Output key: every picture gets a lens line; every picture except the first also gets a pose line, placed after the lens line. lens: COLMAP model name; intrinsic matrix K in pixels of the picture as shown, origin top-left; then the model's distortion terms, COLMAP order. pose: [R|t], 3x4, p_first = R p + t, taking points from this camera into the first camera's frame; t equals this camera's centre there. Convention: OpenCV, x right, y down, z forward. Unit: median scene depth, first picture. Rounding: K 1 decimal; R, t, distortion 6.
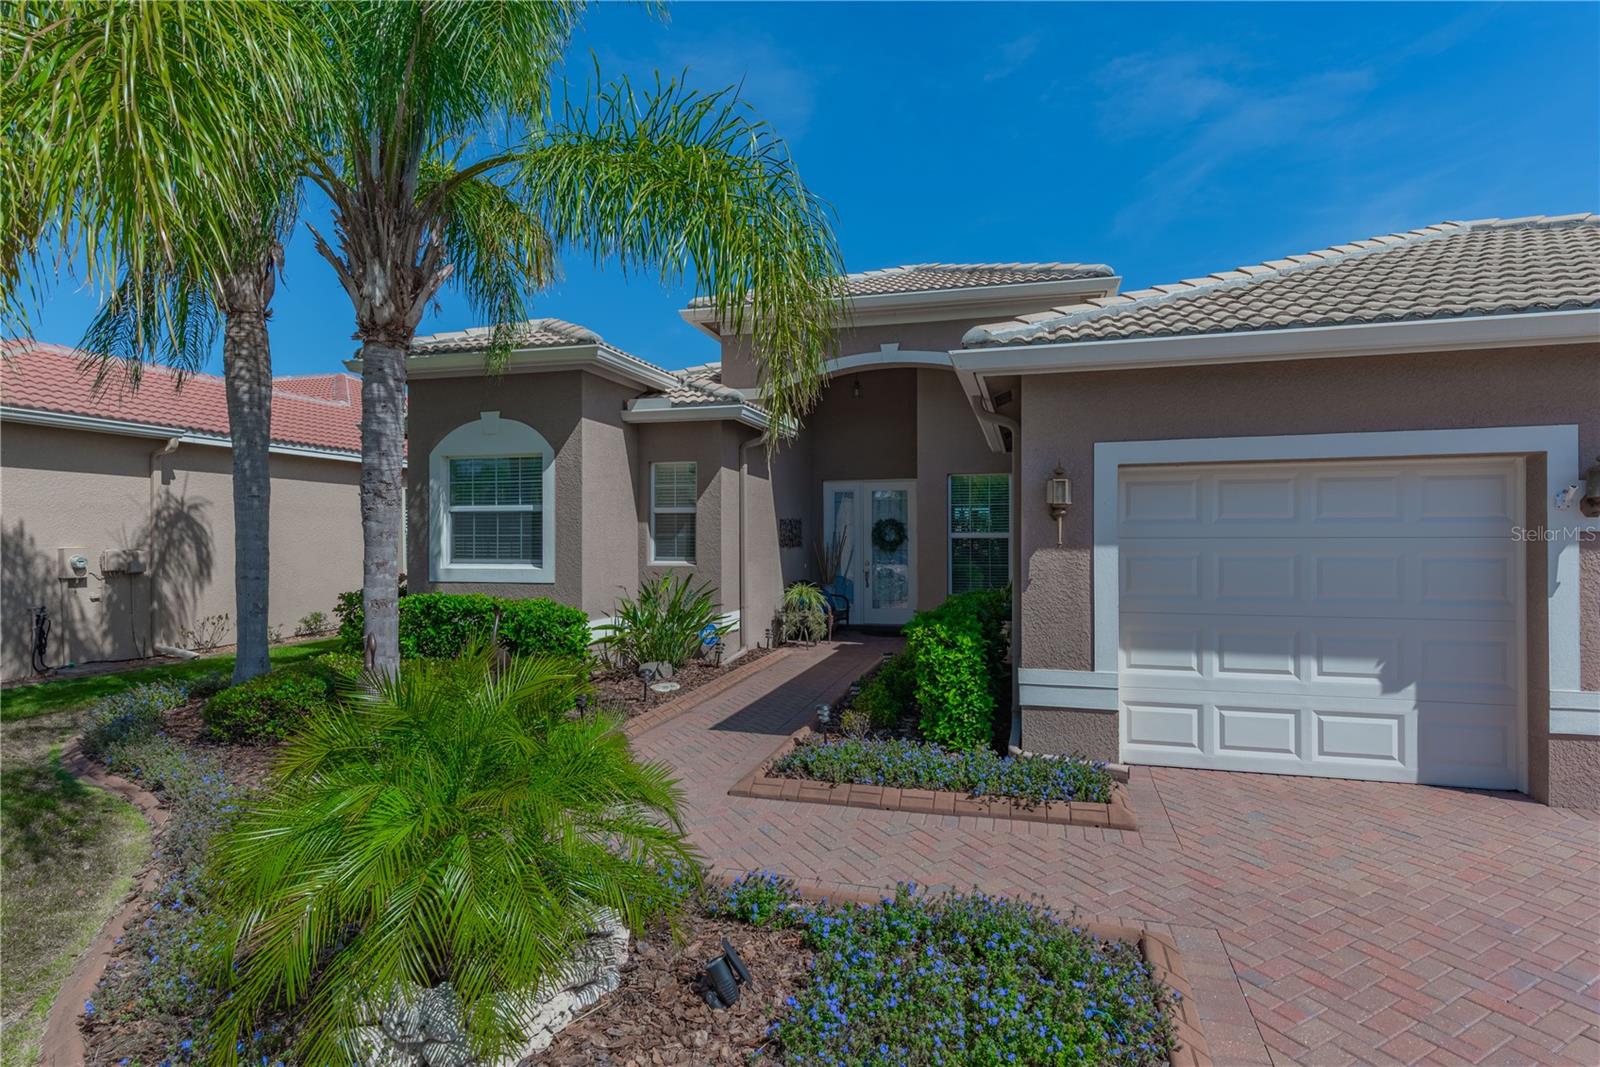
lens RADIAL K [[826.6, 0, 799.1], [0, 826.6, 535.8], [0, 0, 1]] dist [0.002381, 0.000190]
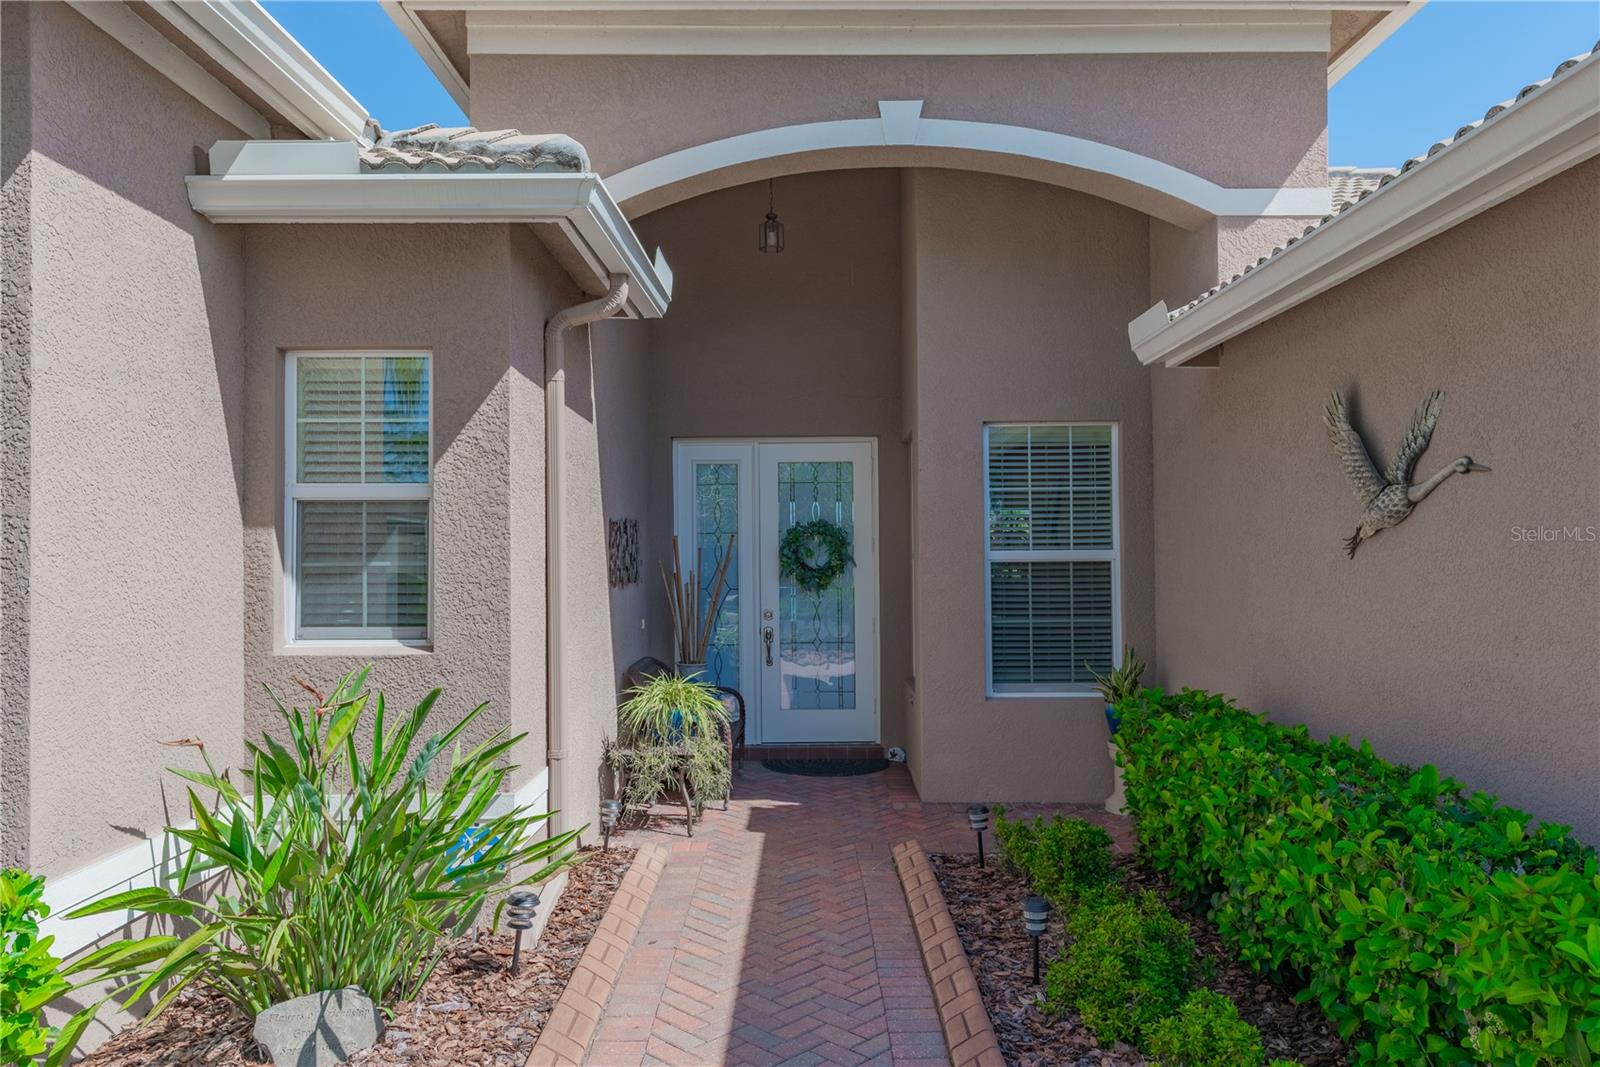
lens RADIAL K [[1145.0, 0, 808.2], [0, 1145.0, 532.7], [0, 0, 1]] dist [0.002676, -0.000891]
pose [[0.961195, -0.002488, 0.275859, -0.102107], [0.006189, 0.999902, -0.012545, -0.006623], [-0.275800, 0.013766, 0.961116, 0.486458]]
